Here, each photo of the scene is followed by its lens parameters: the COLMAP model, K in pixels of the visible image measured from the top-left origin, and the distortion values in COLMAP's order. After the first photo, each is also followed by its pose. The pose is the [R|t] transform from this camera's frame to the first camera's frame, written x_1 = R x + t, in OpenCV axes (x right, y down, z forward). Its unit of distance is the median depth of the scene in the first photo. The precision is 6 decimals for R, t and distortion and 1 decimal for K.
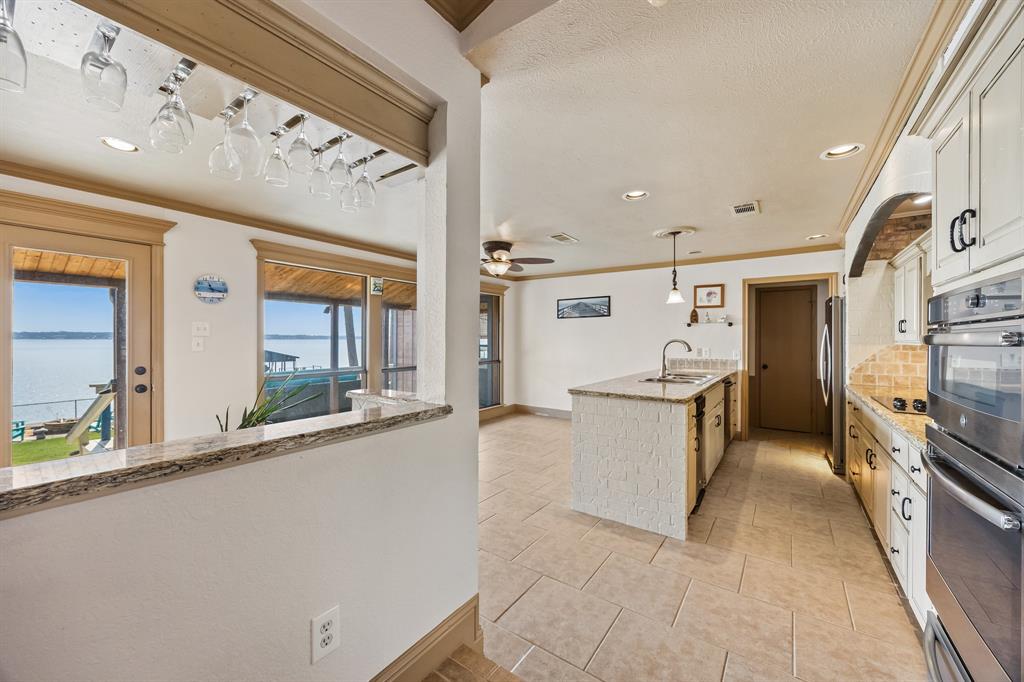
lens RADIAL K [[392.7, 0, 515.1], [0, 392.7, 340.3], [0, 0, 1]] dist [0.001773, 0.000169]
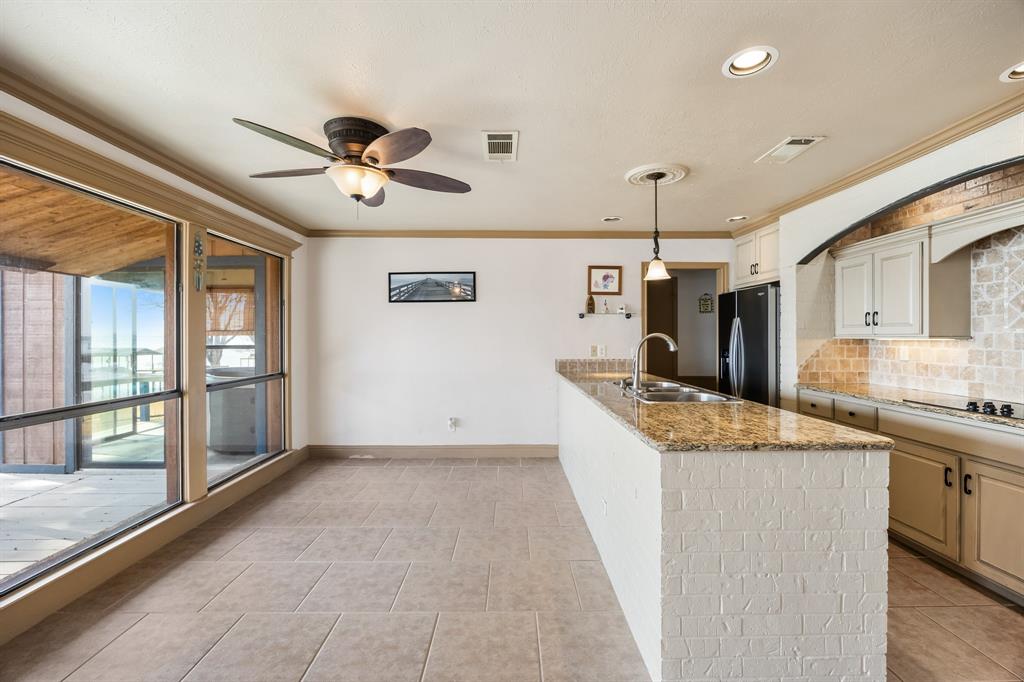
lens RADIAL K [[429.7, 0, 514.6], [0, 429.7, 338.0], [0, 0, 1]] dist [-0.010807, 0.000023]
pose [[0.813471, -0.004174, 0.581591, -0.165641], [0.004477, 0.999990, 0.000915, 0.002877], [-0.581589, 0.001859, 0.813481, 0.406382]]
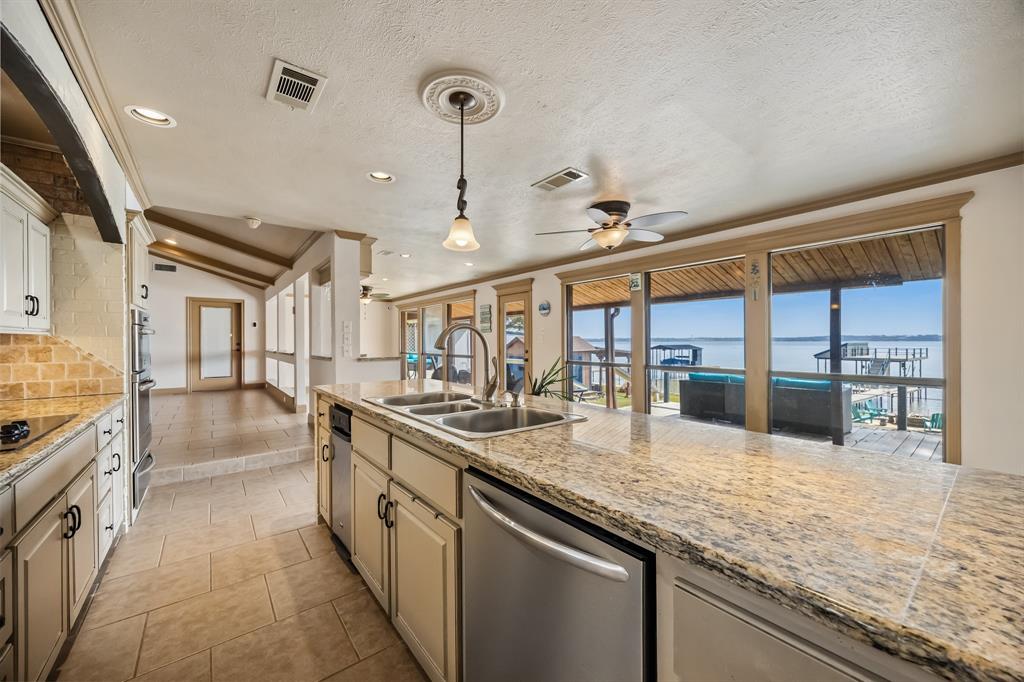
lens RADIAL K [[385.6, 0, 513.7], [0, 385.6, 337.7], [0, 0, 1]] dist [0.001553, 0.000245]
pose [[-0.287360, -0.007004, -0.957797, 0.638779], [0.002741, 0.999963, -0.008135, 0.012296], [0.957819, -0.004963, -0.287330, 0.906886]]
